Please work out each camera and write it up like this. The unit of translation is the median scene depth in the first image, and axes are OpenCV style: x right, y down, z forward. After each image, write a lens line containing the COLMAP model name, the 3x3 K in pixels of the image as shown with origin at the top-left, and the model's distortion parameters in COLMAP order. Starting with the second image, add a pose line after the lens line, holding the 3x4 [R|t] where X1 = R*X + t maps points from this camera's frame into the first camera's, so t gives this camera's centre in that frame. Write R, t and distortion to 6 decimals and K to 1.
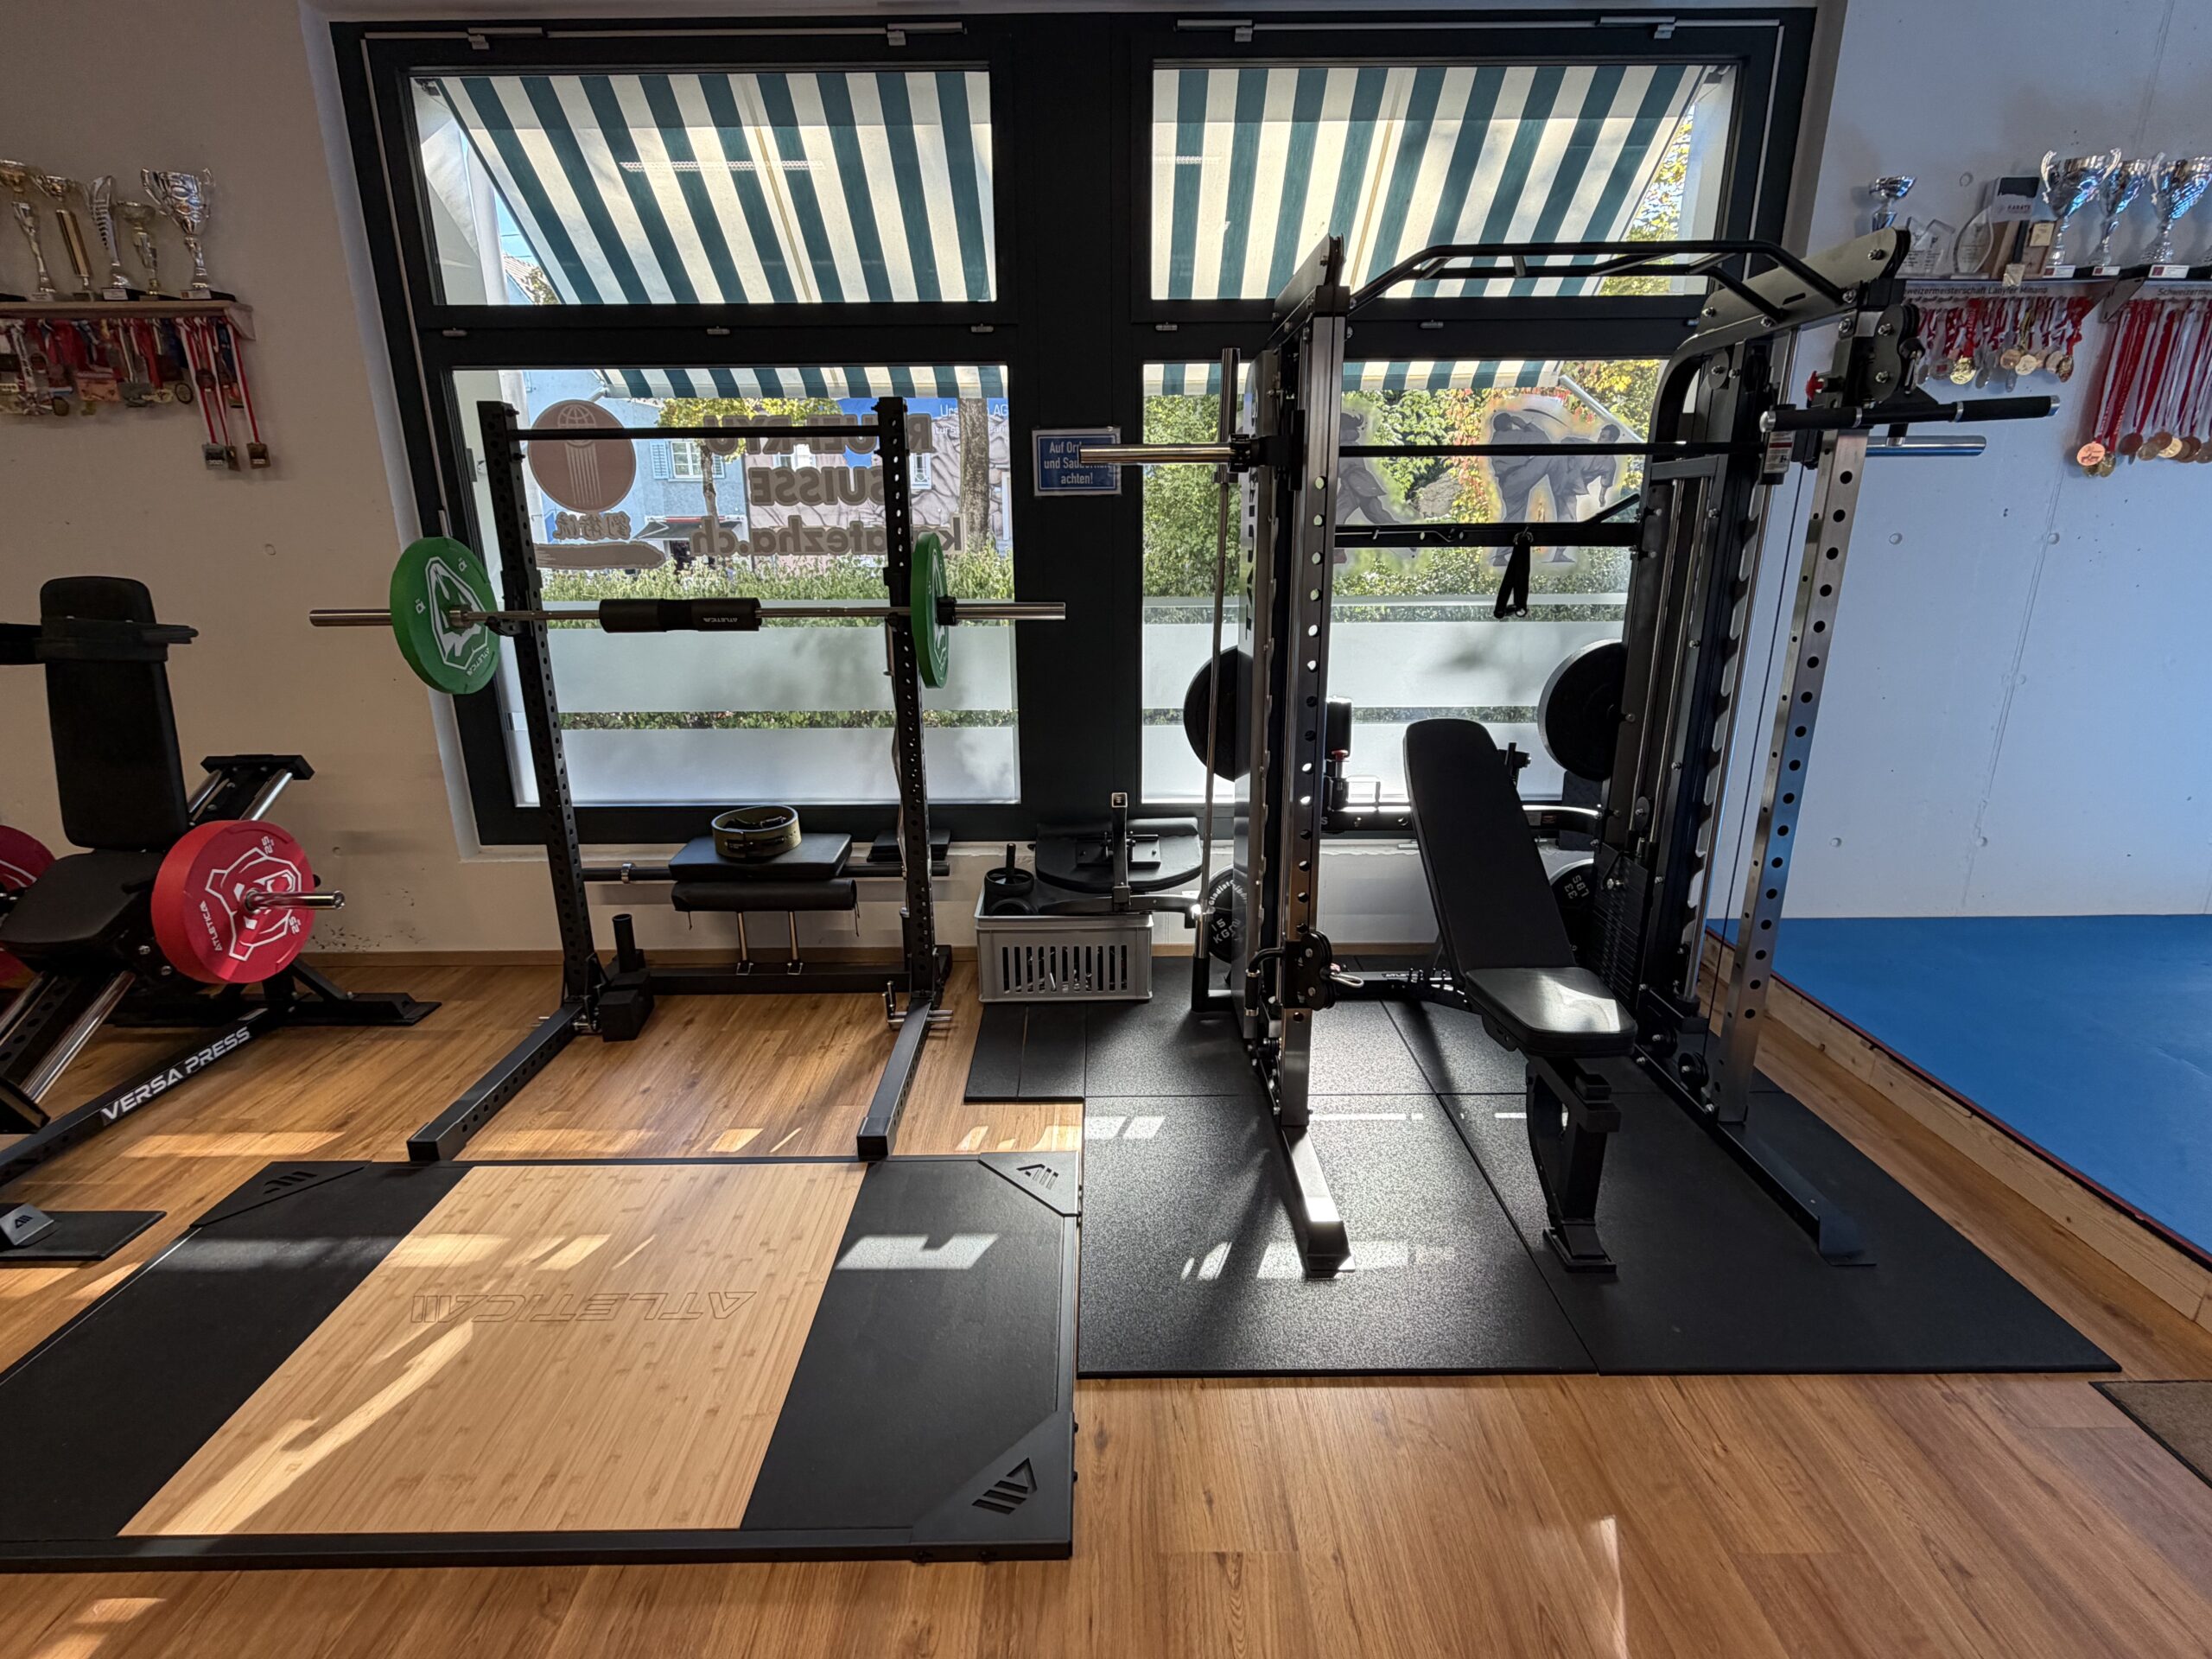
lens RADIAL K [[1033.7, 0, 1106.3], [0, 1033.7, 836.8], [0, 0, 1]] dist [-0.000282, -0.000015]
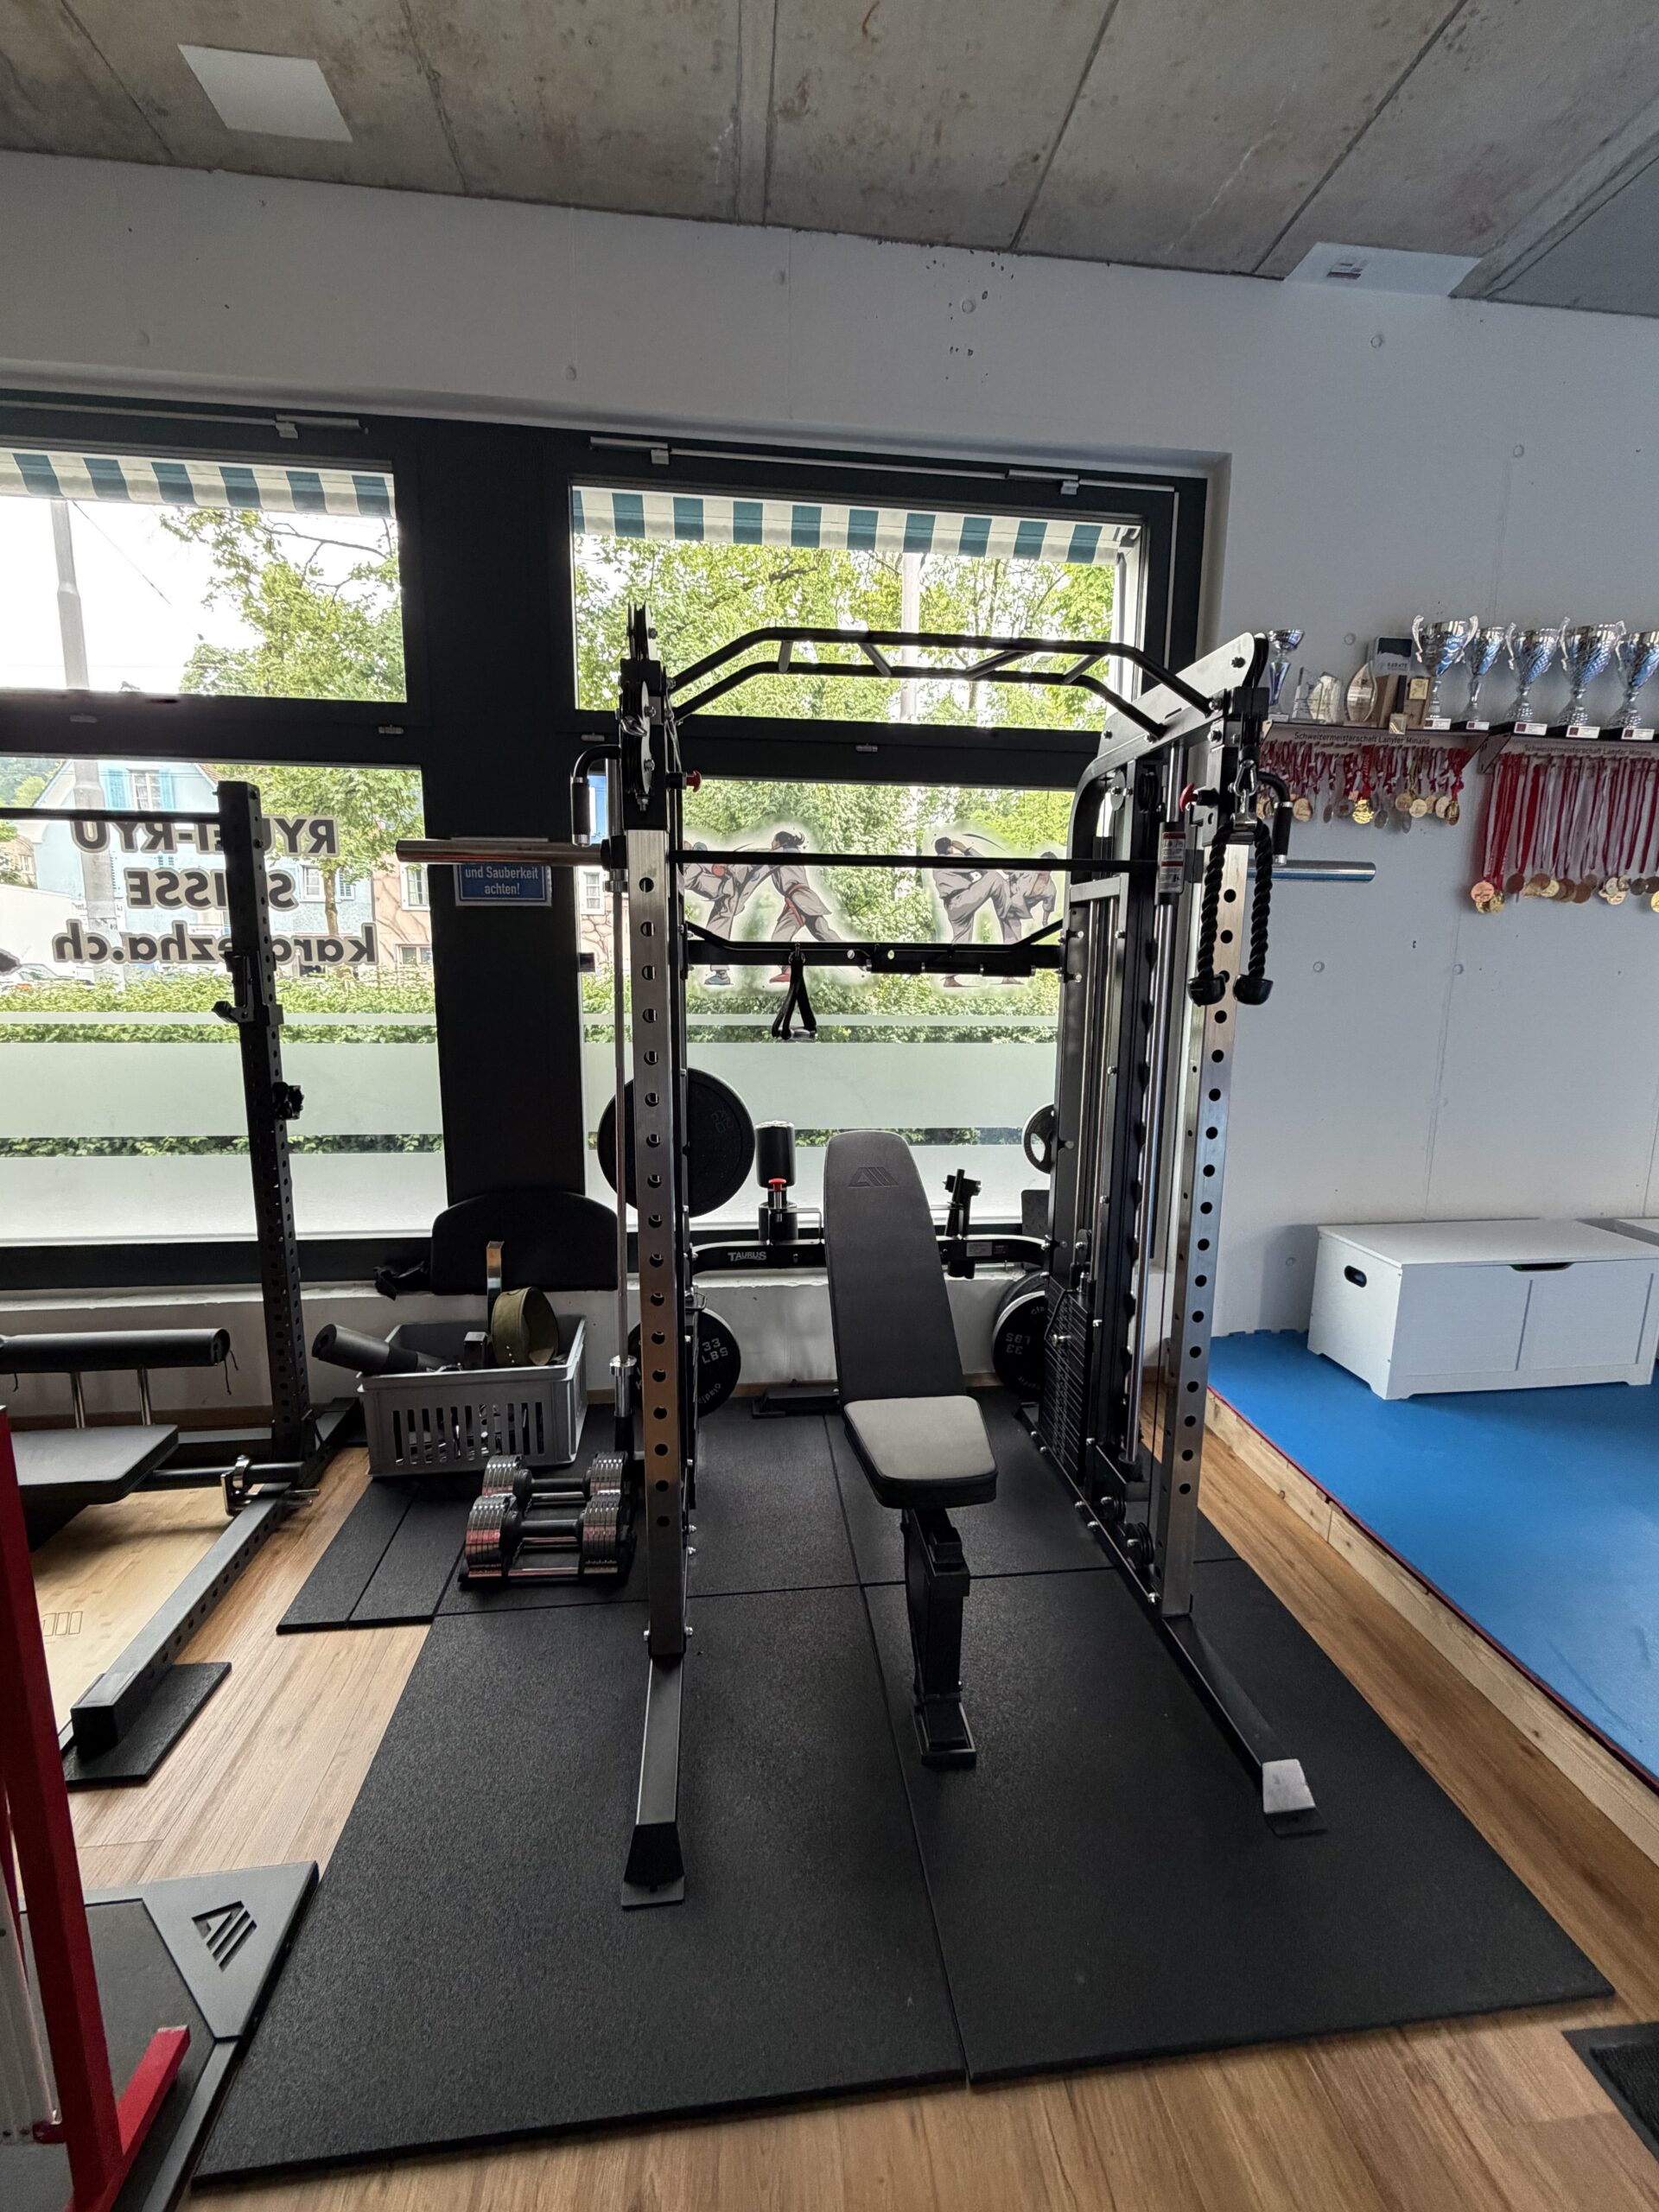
lens RADIAL K [[915.5, 0, 842.5], [0, 915.5, 1112.4], [0, 0, 1]] dist [0.001097, -0.000123]
pose [[0.992543, -0.001678, 0.121884, 0.190941], [0.016069, 0.992980, -0.117183, -0.047394], [-0.120832, 0.118267, 0.985603, 0.184323]]
